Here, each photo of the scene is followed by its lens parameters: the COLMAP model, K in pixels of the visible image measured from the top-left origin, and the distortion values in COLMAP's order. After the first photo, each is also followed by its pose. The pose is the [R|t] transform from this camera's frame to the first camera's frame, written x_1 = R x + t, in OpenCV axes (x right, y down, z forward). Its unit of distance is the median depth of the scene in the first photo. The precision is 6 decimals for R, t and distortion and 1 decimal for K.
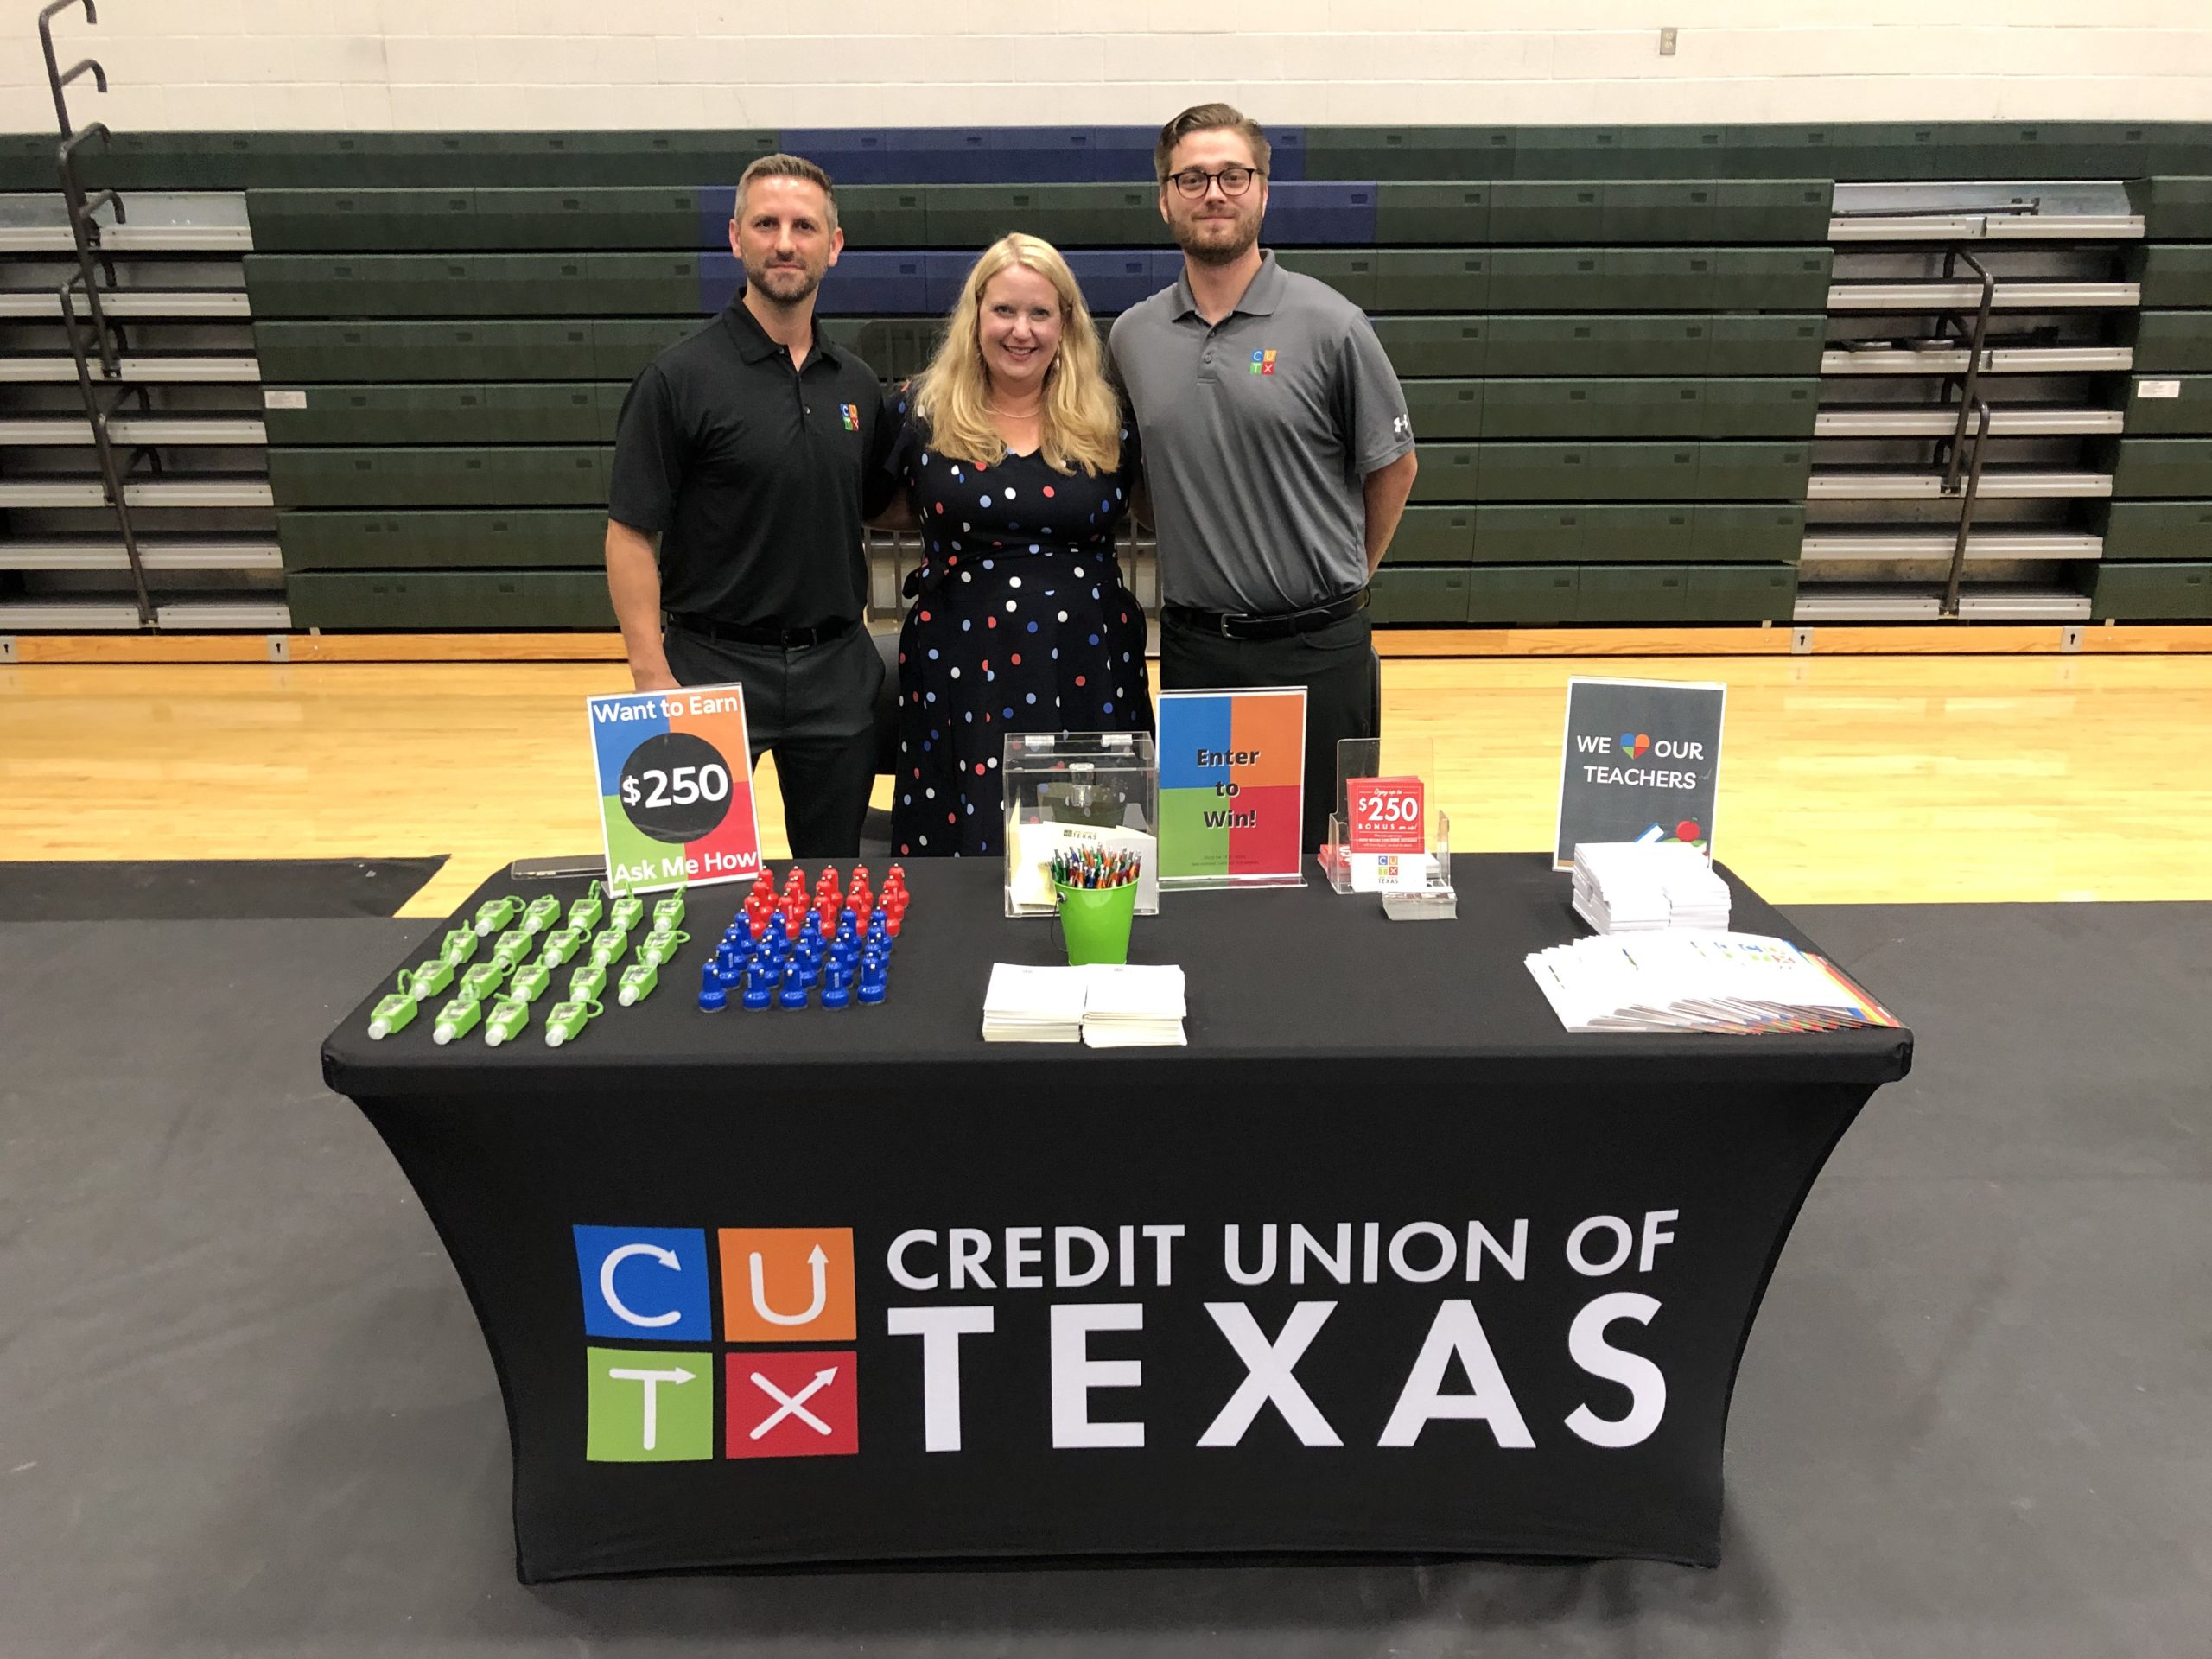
lens RADIAL K [[1815.0, 0, 1106.0], [0, 1815.0, 829.5], [0, 0, 1]] dist [0.007054, -0.006408]
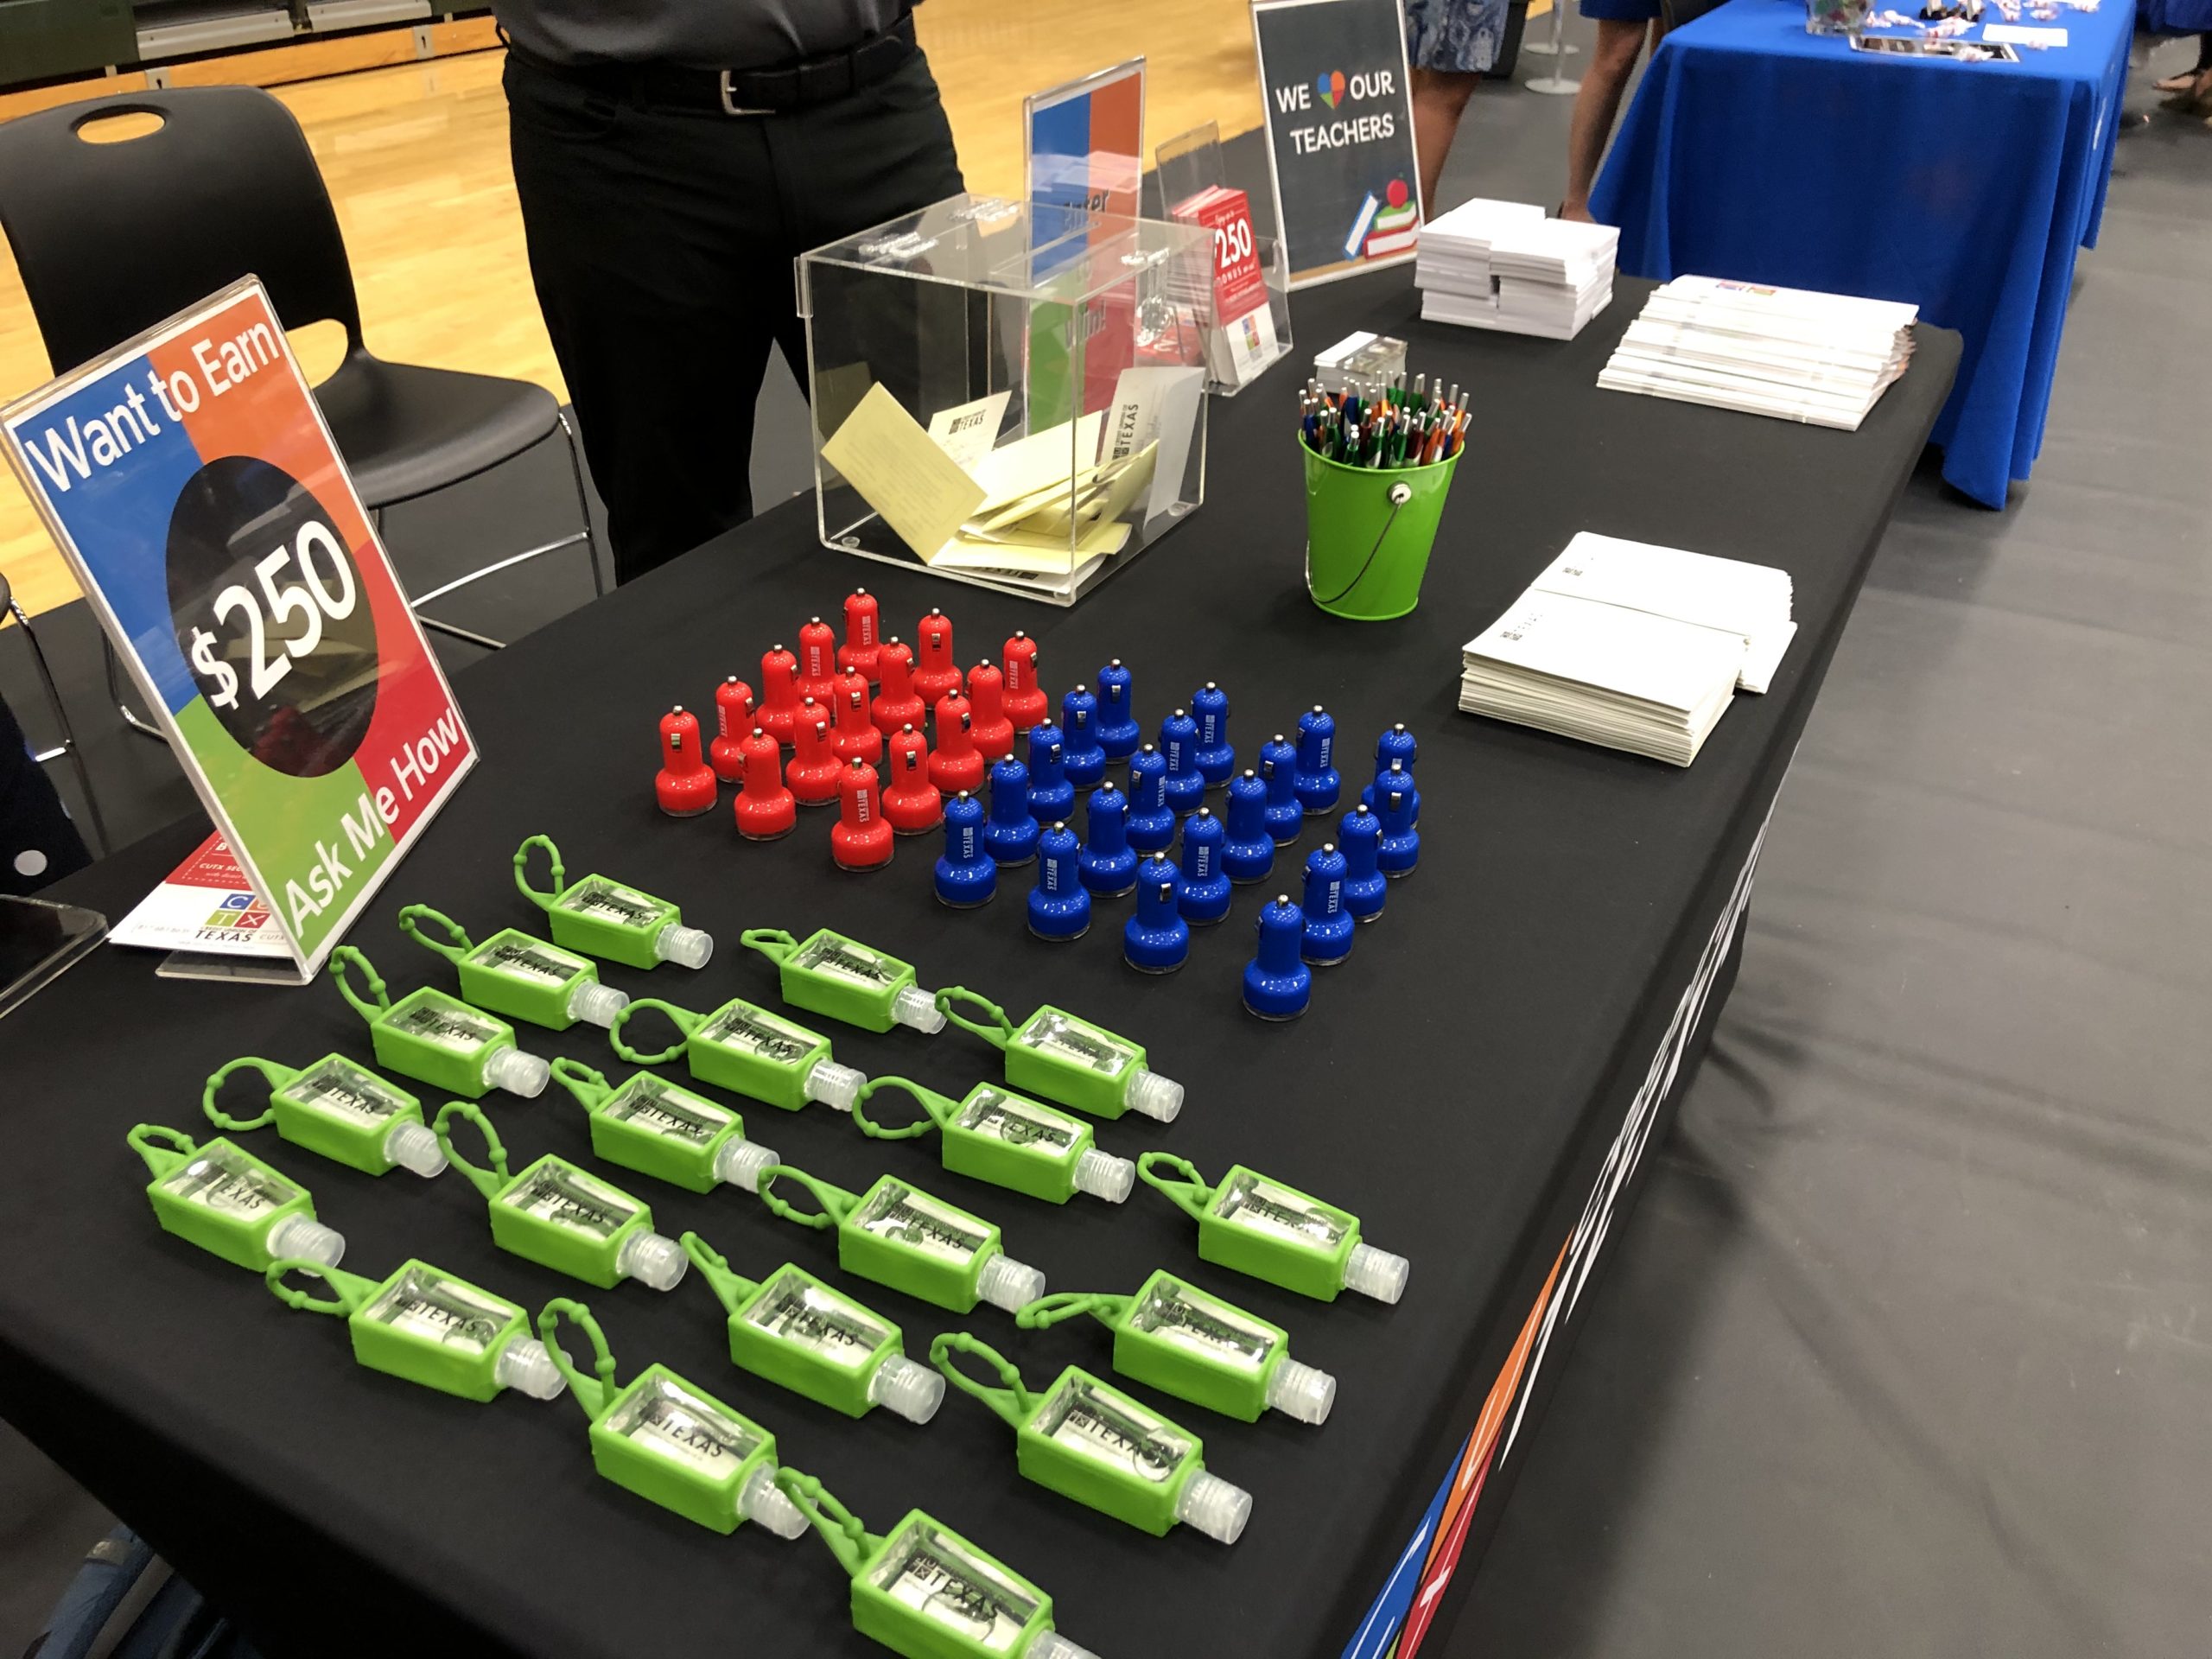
lens RADIAL K [[1815.0, 0, 1106.0], [0, 1815.0, 829.5], [0, 0, 1]] dist [0.007054, -0.006408]
pose [[0.475318, -0.450536, 0.755705, -0.438607], [0.228594, 0.892679, 0.388418, -0.084682], [-0.849598, -0.011873, 0.527296, 0.680989]]
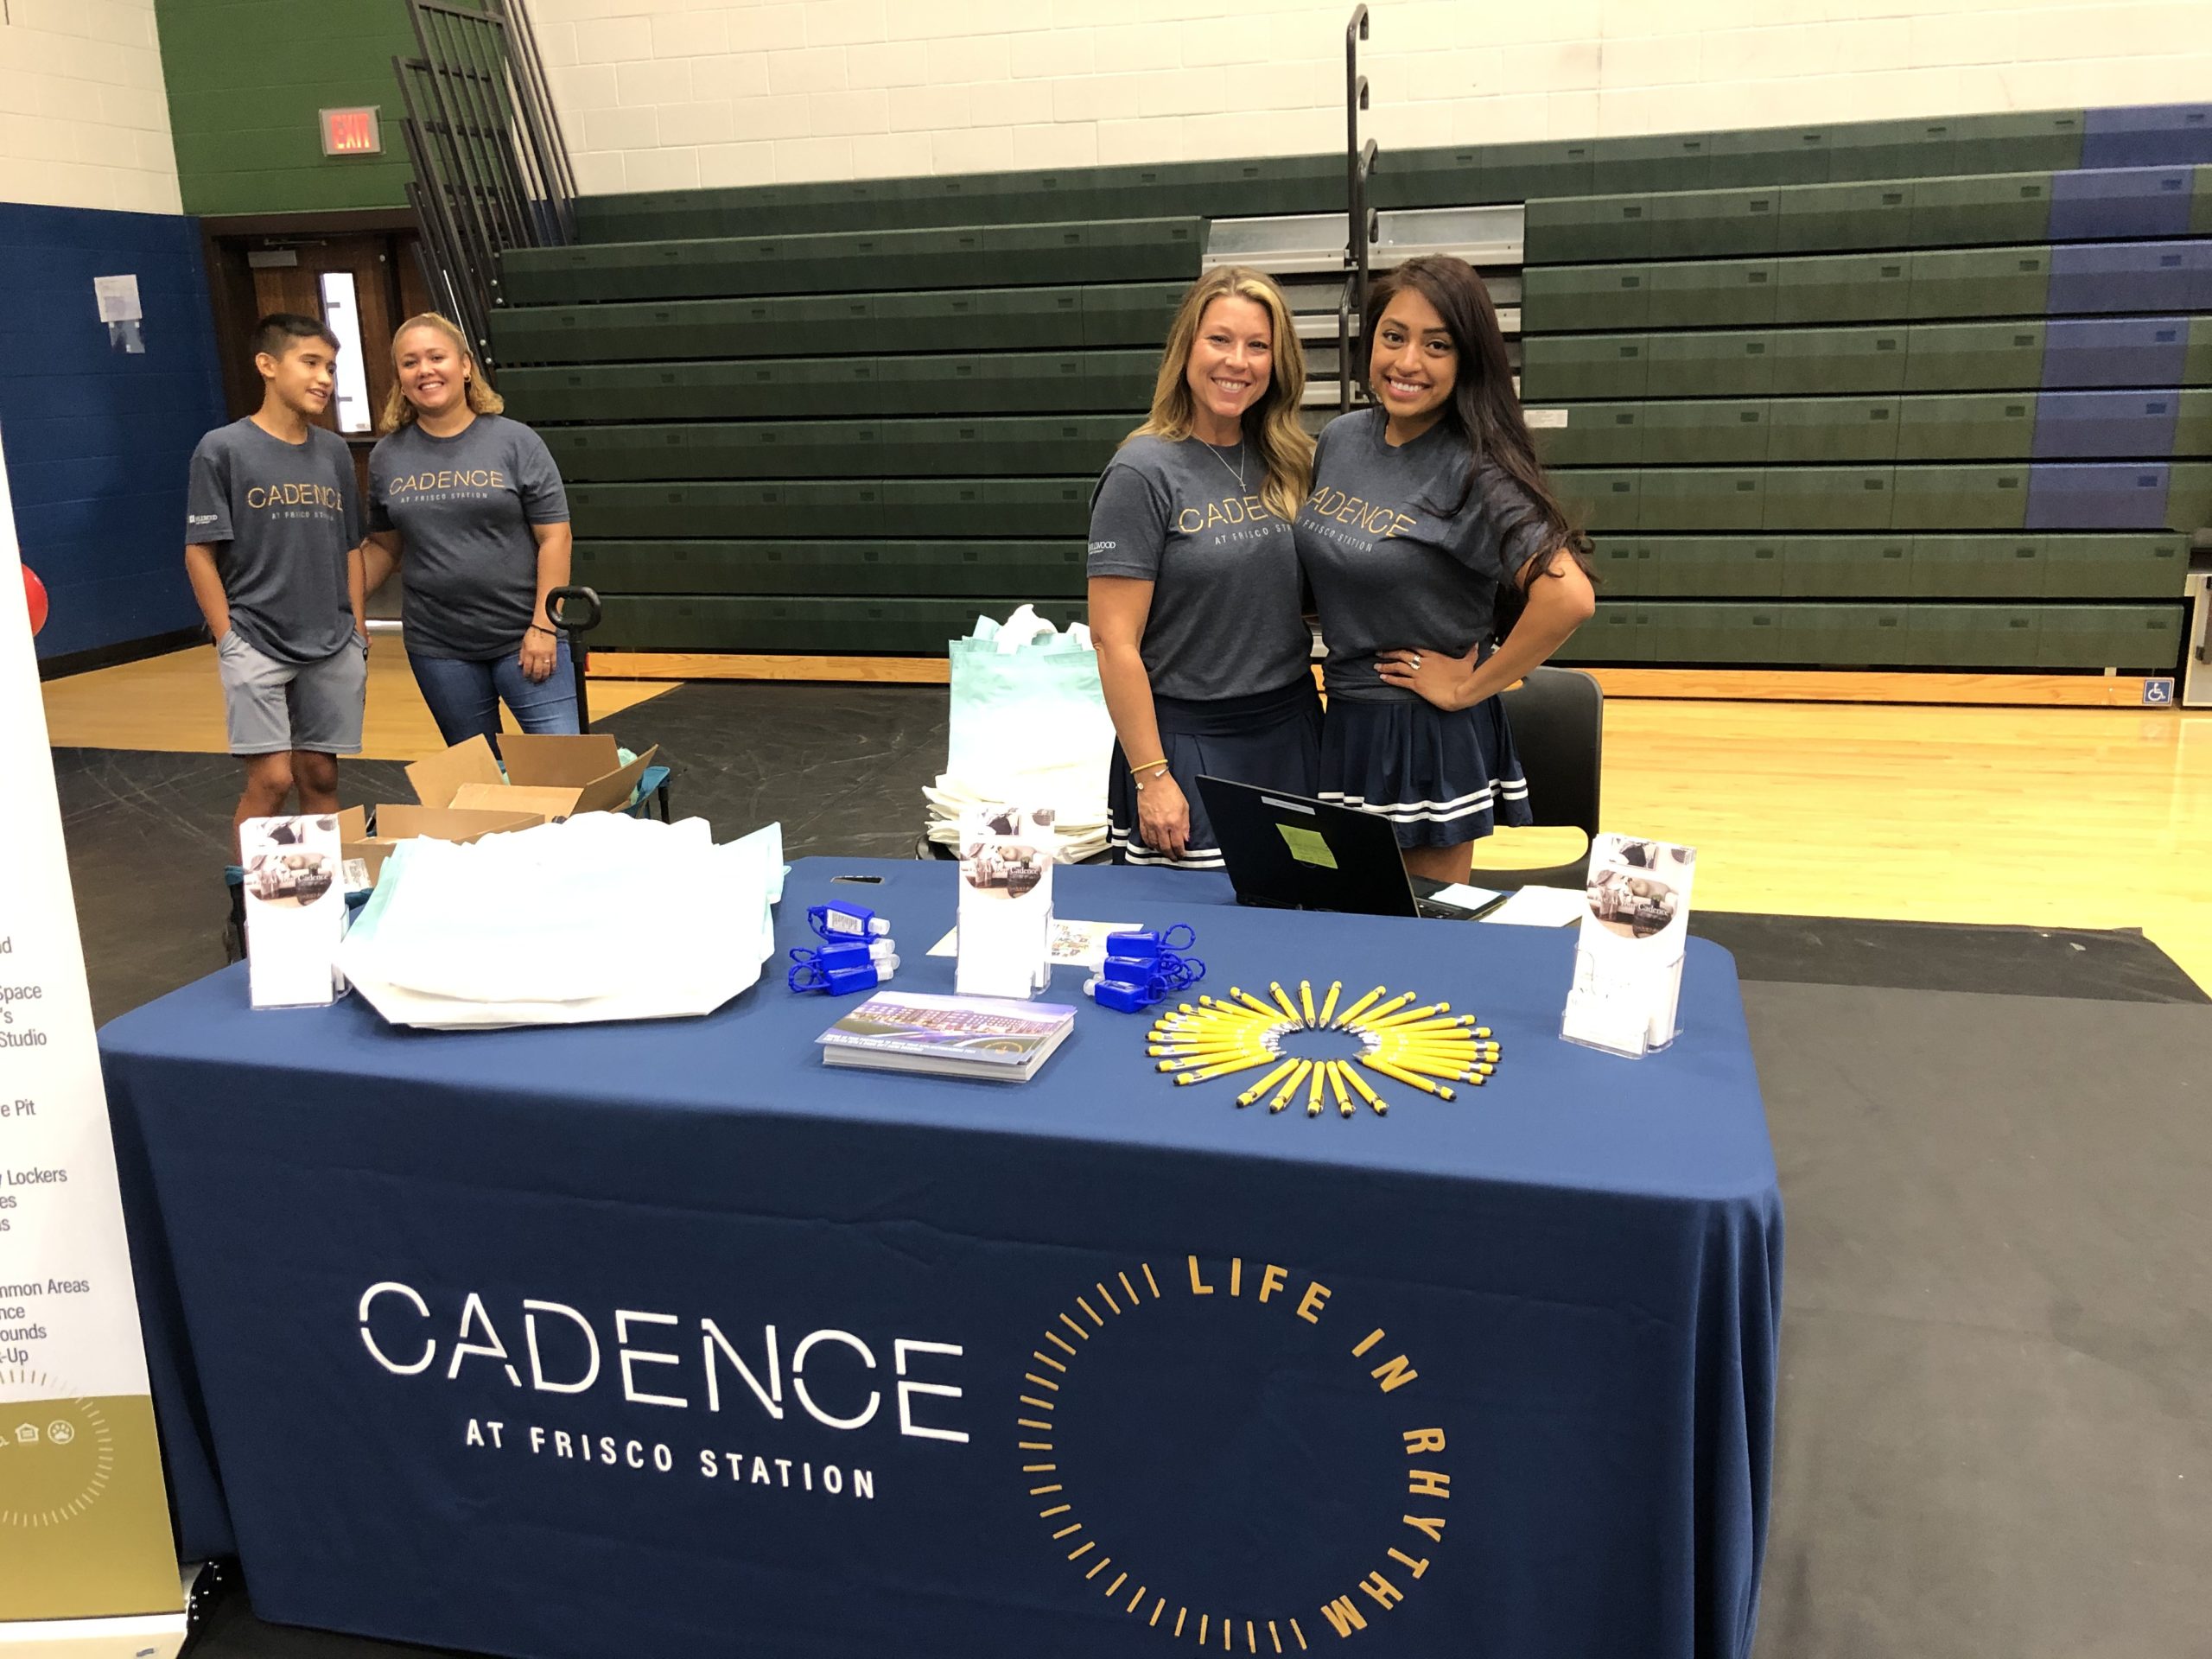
lens RADIAL K [[1877.1, 0, 1106.0], [0, 1877.1, 829.5], [0, 0, 1]] dist [0.001461, -0.001858]
pose [[0.962503, 0.044098, -0.267661, 0.402538], [-0.049498, 0.998684, -0.013458, -0.001940], [0.266716, 0.026203, 0.963419, -0.000599]]
